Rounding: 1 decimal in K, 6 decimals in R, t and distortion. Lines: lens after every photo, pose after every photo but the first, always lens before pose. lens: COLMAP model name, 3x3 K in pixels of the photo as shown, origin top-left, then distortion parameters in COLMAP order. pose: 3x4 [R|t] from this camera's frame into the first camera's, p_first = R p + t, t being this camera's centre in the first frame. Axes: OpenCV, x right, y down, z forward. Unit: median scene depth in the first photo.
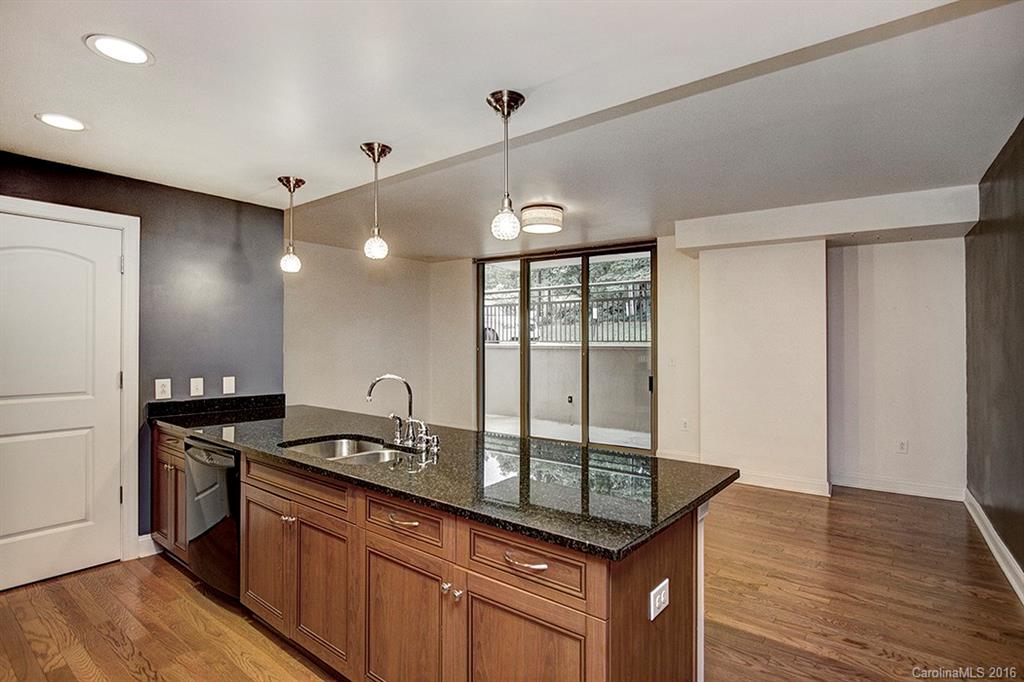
lens RADIAL K [[514.6, 0, 515.6], [0, 514.6, 339.6], [0, 0, 1]] dist [-0.001747, 0.000850]
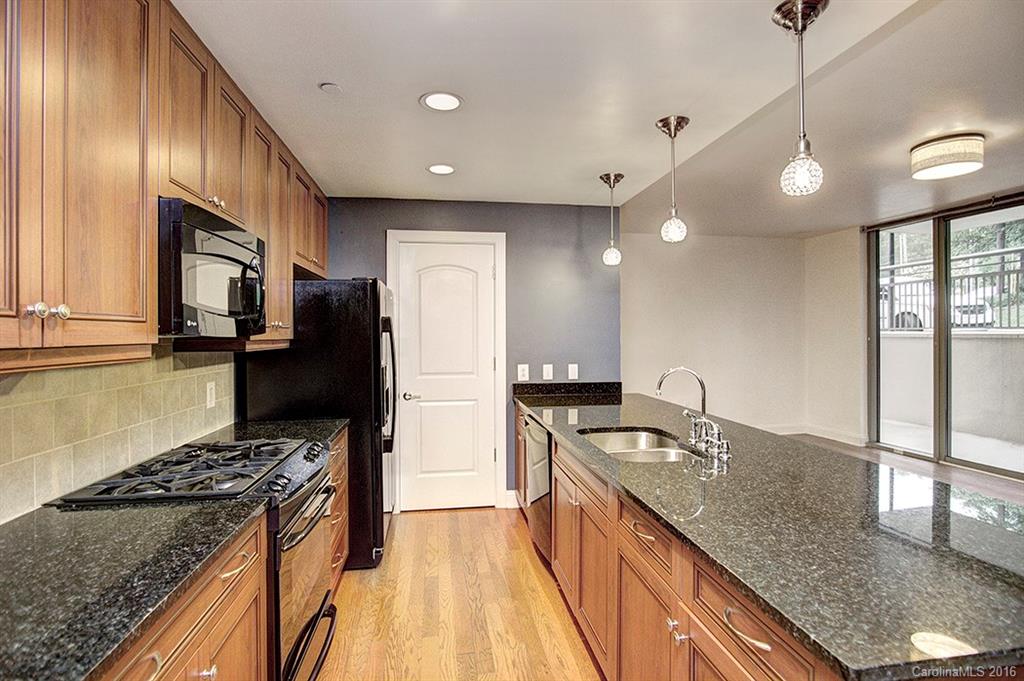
lens RADIAL K [[510.8, 0, 523.8], [0, 510.8, 336.7], [0, 0, 1]] dist [-0.014393, 0.000169]
pose [[0.746630, -0.004938, -0.665221, 0.109377], [0.014491, 0.999856, 0.008843, 0.001406], [0.665082, -0.016242, 0.746594, 0.106292]]
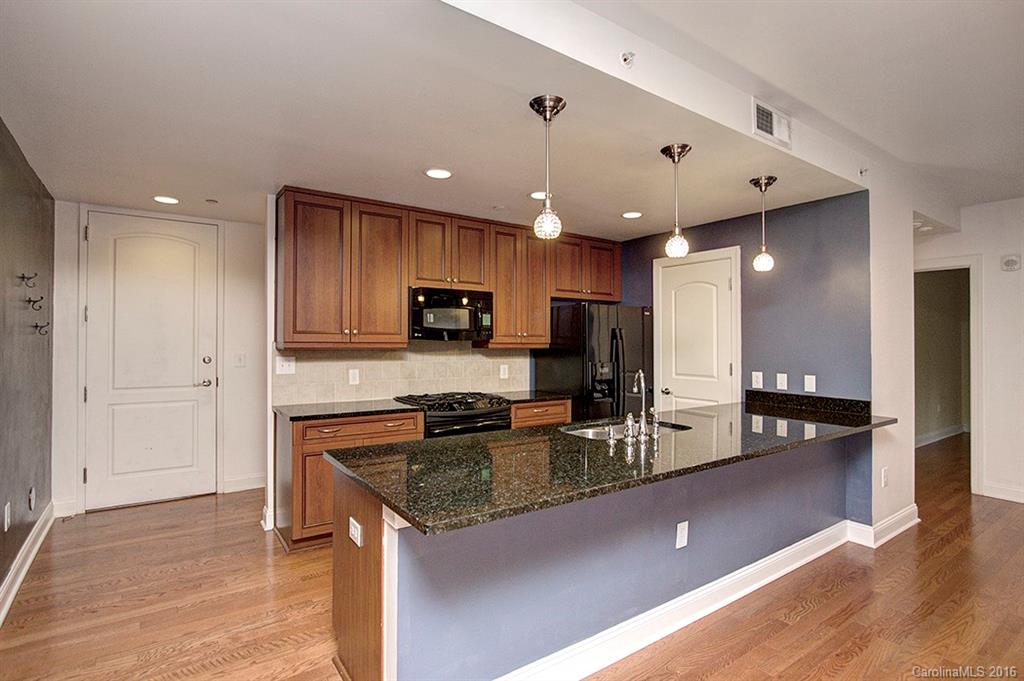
lens RADIAL K [[514.6, 0, 515.6], [0, 514.6, 339.1], [0, 0, 1]] dist [-0.001747, 0.000850]
pose [[-0.266318, -0.007483, -0.963856, 0.625609], [0.001013, 0.999967, -0.008043, 0.008556], [0.963885, -0.003119, -0.266302, 0.755071]]
